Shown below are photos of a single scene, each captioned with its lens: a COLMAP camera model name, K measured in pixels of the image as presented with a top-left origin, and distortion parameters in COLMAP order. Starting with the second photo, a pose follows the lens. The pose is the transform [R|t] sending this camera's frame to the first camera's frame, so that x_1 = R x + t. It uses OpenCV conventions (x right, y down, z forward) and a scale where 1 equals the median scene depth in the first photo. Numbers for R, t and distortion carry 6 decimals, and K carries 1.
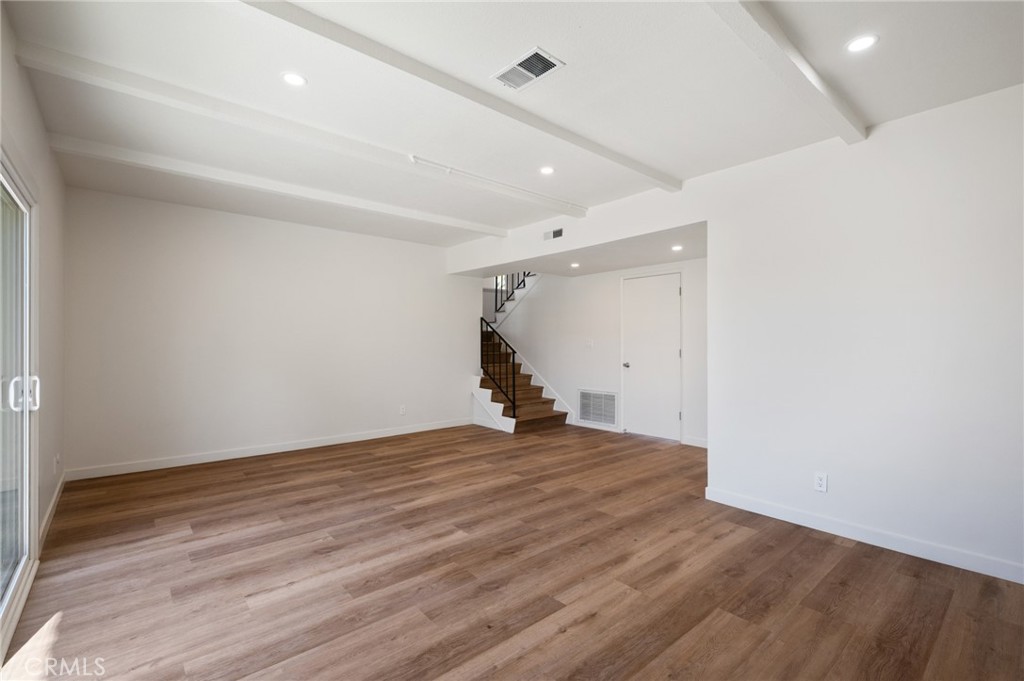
lens RADIAL K [[457.3, 0, 513.7], [0, 457.3, 339.4], [0, 0, 1]] dist [0.000645, -0.000252]
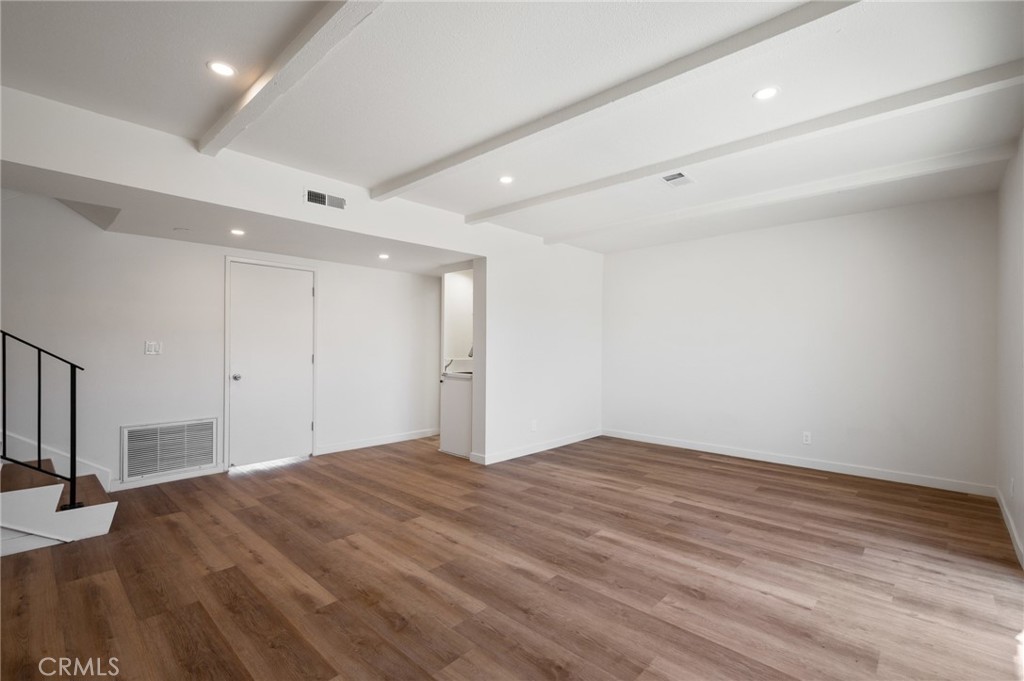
lens RADIAL K [[457.3, 0, 513.7], [0, 457.3, 339.4], [0, 0, 1]] dist [0.000645, -0.000252]
pose [[-0.111759, 0.015092, 0.993621, -1.105379], [-0.011601, 0.999797, -0.016491, 0.003761], [-0.993668, -0.013370, -0.111561, 1.290531]]
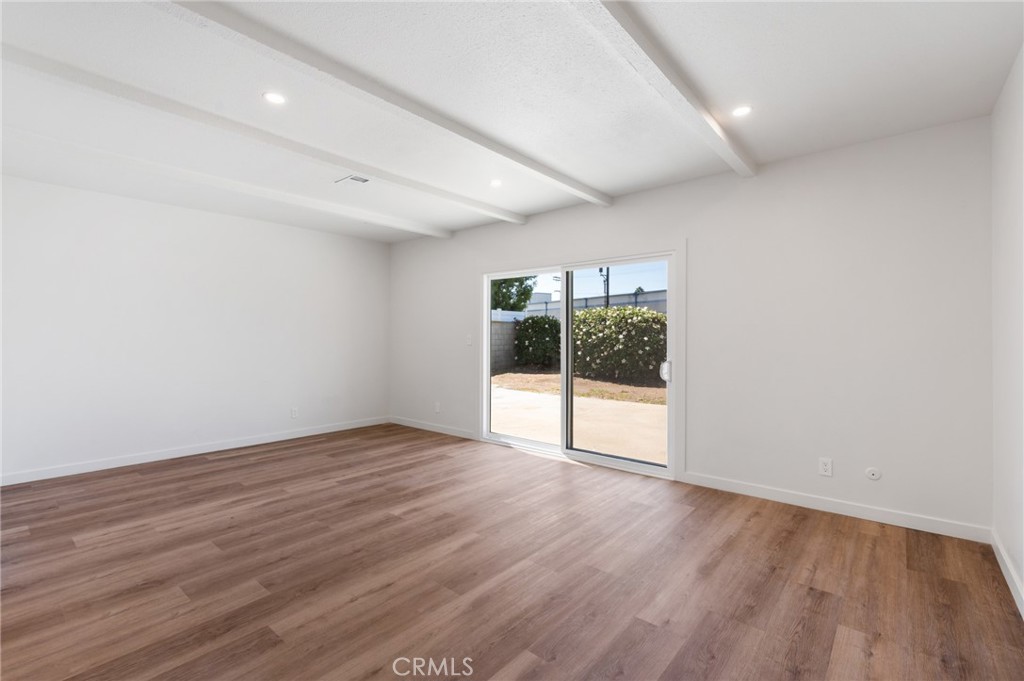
lens RADIAL K [[457.3, 0, 513.7], [0, 457.3, 339.4], [0, 0, 1]] dist [0.000645, -0.000252]
pose [[-0.987522, -0.002501, -0.157461, -0.216038], [-0.002404, 0.999997, -0.000806, 0.008419], [0.157462, -0.000417, -0.987525, 2.080879]]
